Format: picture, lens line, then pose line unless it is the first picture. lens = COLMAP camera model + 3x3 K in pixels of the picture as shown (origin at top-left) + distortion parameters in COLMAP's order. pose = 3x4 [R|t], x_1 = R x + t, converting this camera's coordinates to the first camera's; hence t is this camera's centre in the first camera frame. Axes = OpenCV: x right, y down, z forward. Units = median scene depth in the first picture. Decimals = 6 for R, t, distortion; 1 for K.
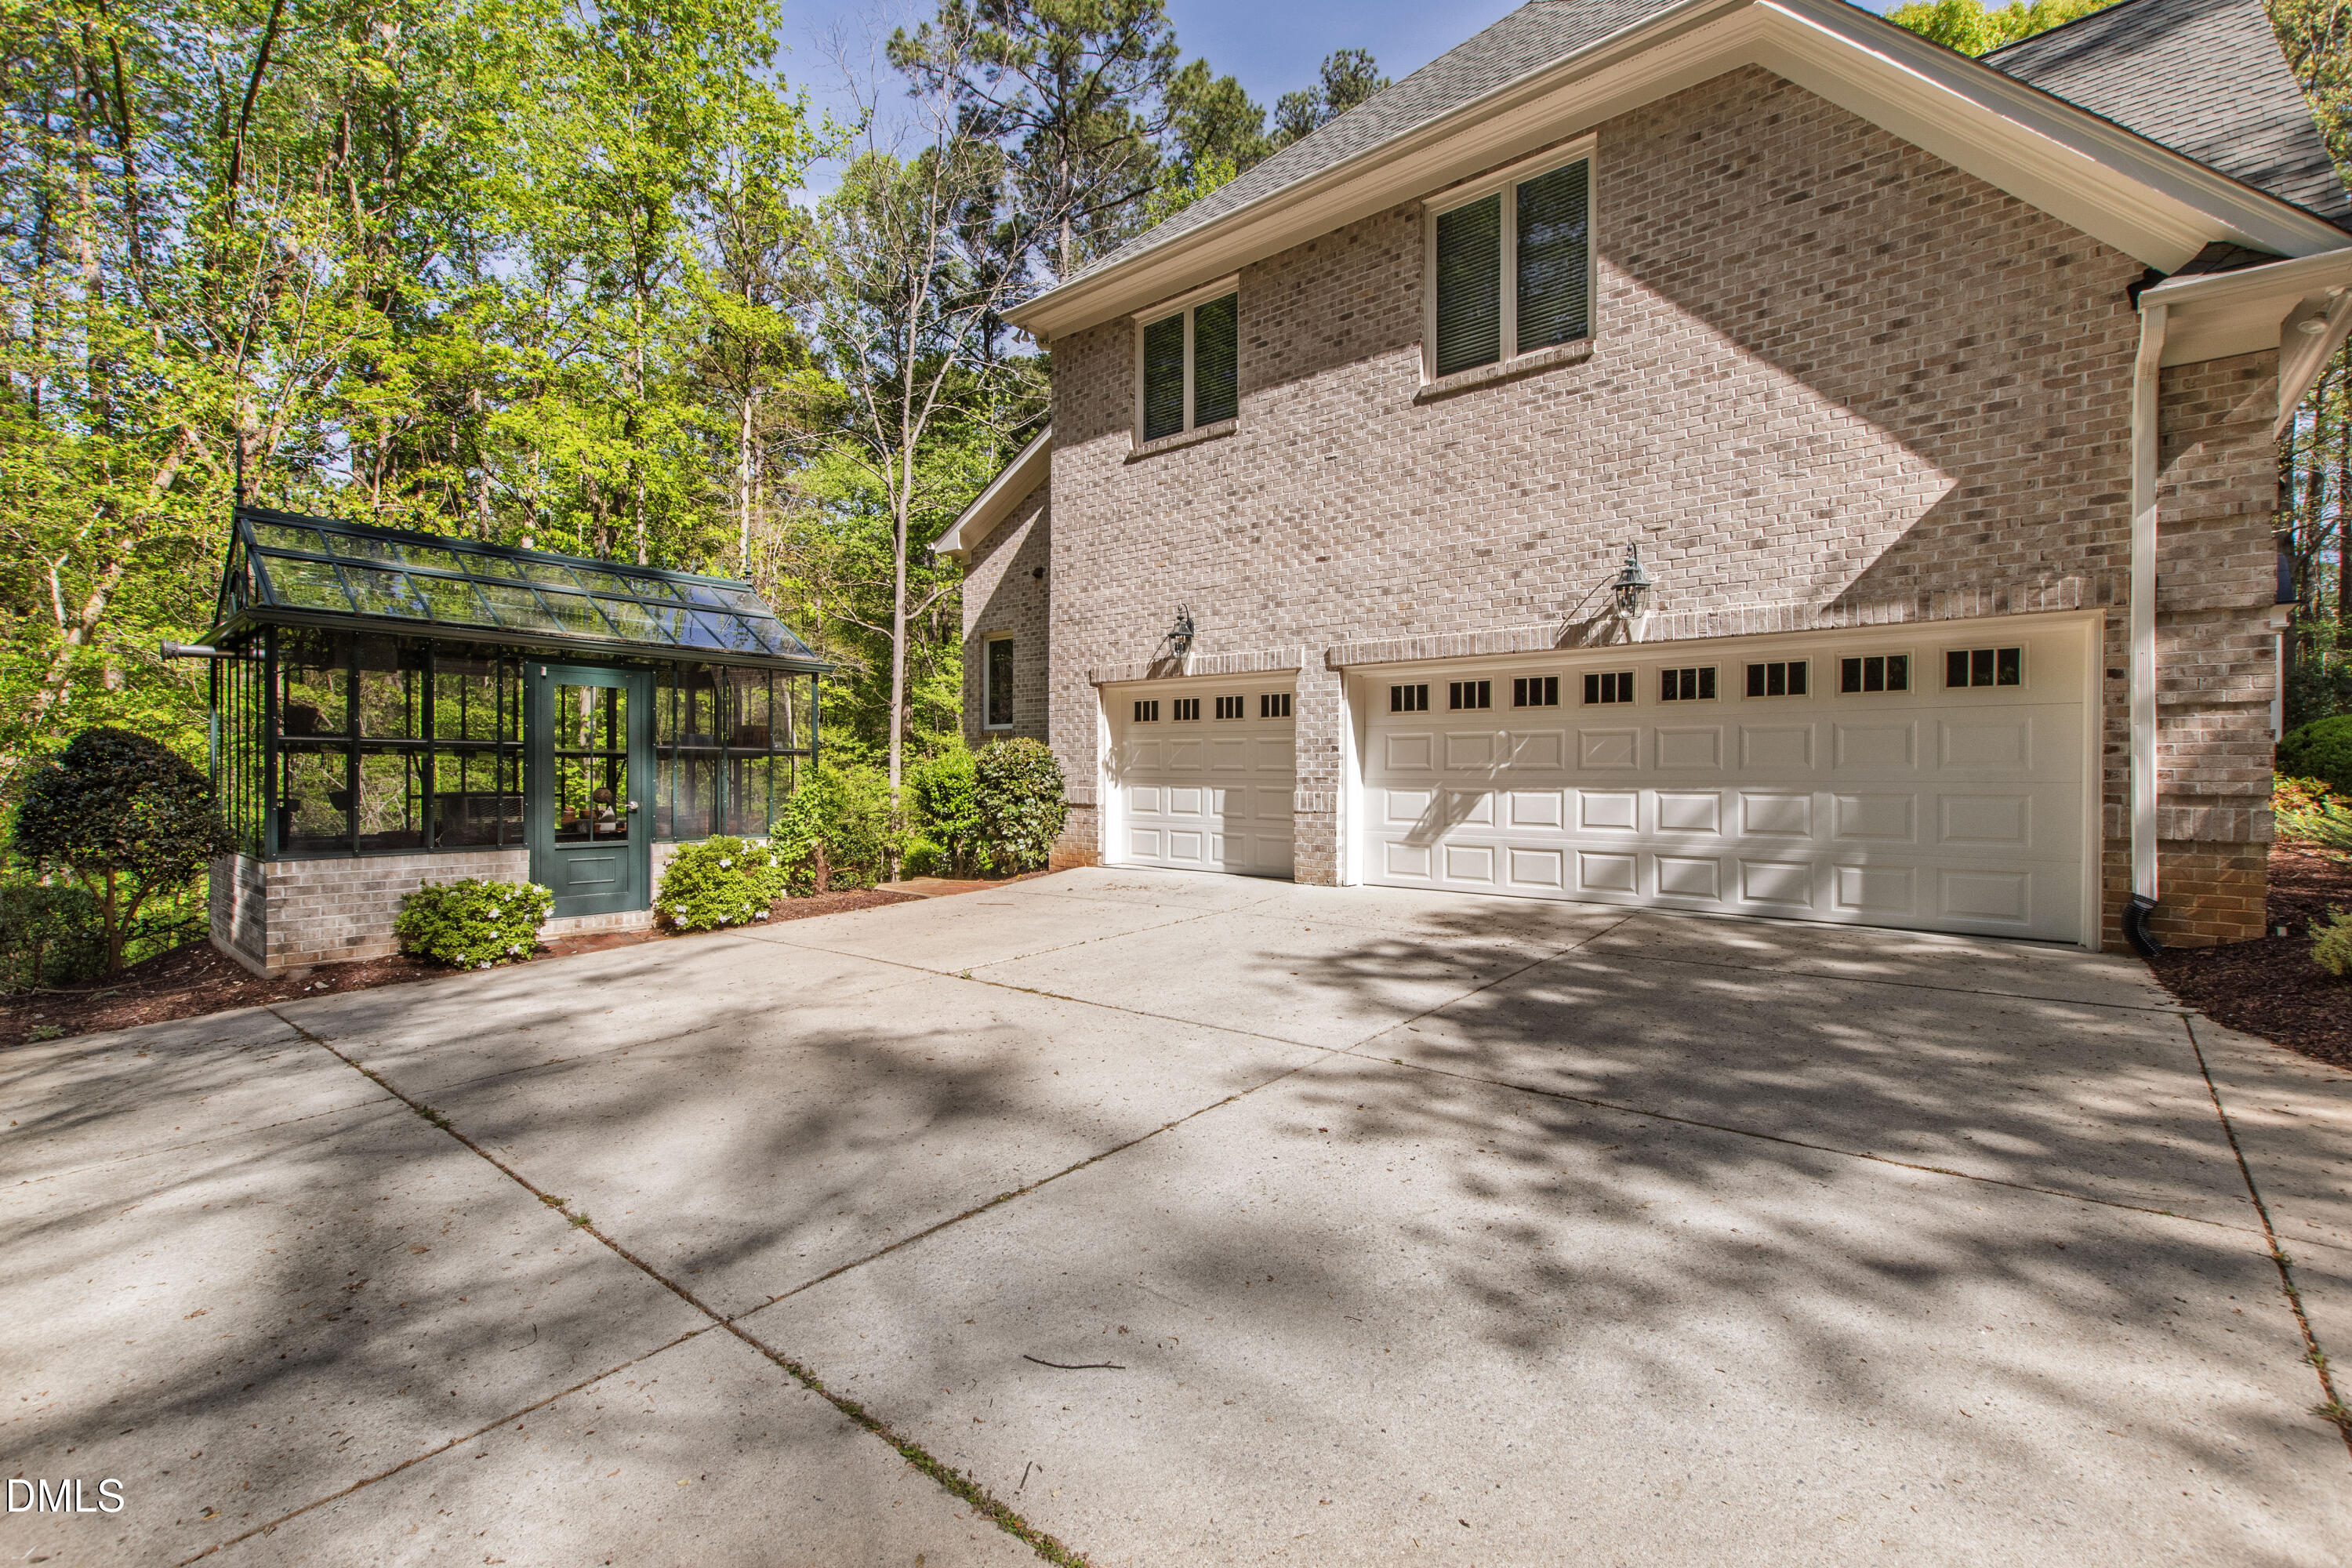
lens RADIAL K [[985.3, 0, 1164.0], [0, 985.3, 762.1], [0, 0, 1]] dist [-0.005076, 0.000006]
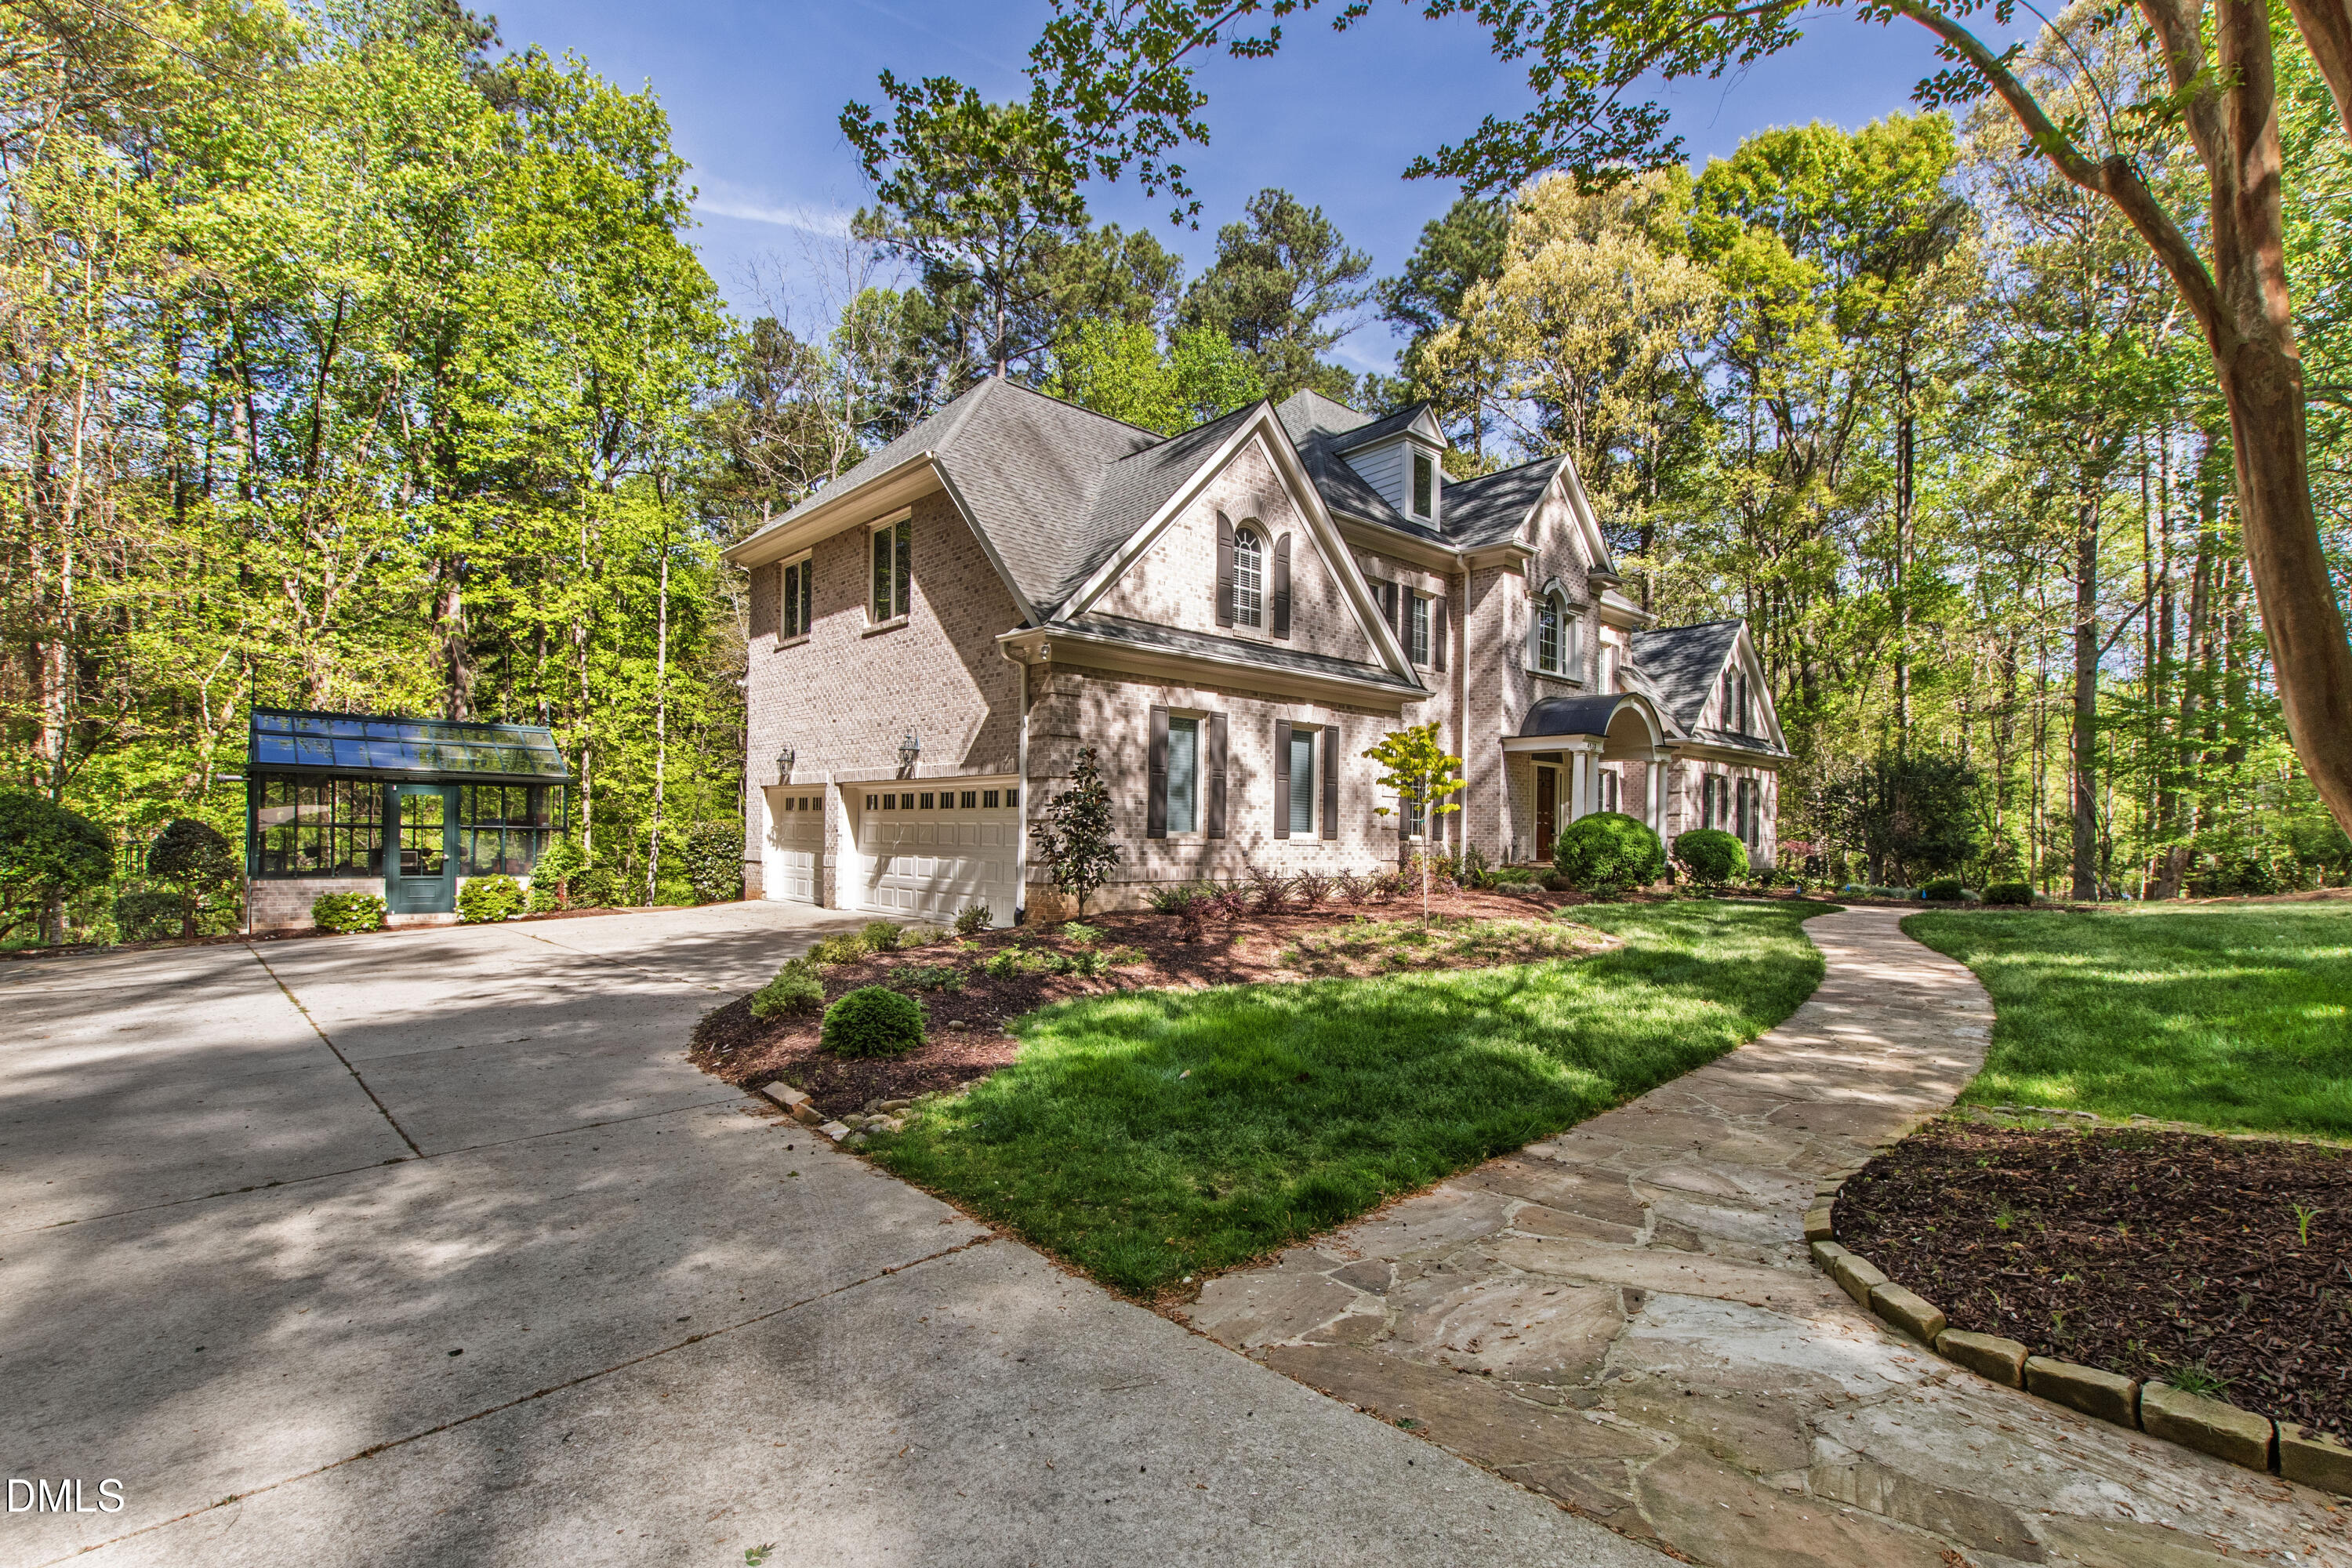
lens RADIAL K [[1047.3, 0, 1182.8], [0, 1047.3, 816.4], [0, 0, 1]] dist [0.004265, -0.000022]
pose [[0.994014, 0.011624, -0.108637, 1.129759], [-0.012788, 0.999868, -0.010028, -0.032141], [0.108506, 0.011357, 0.994031, -0.885209]]
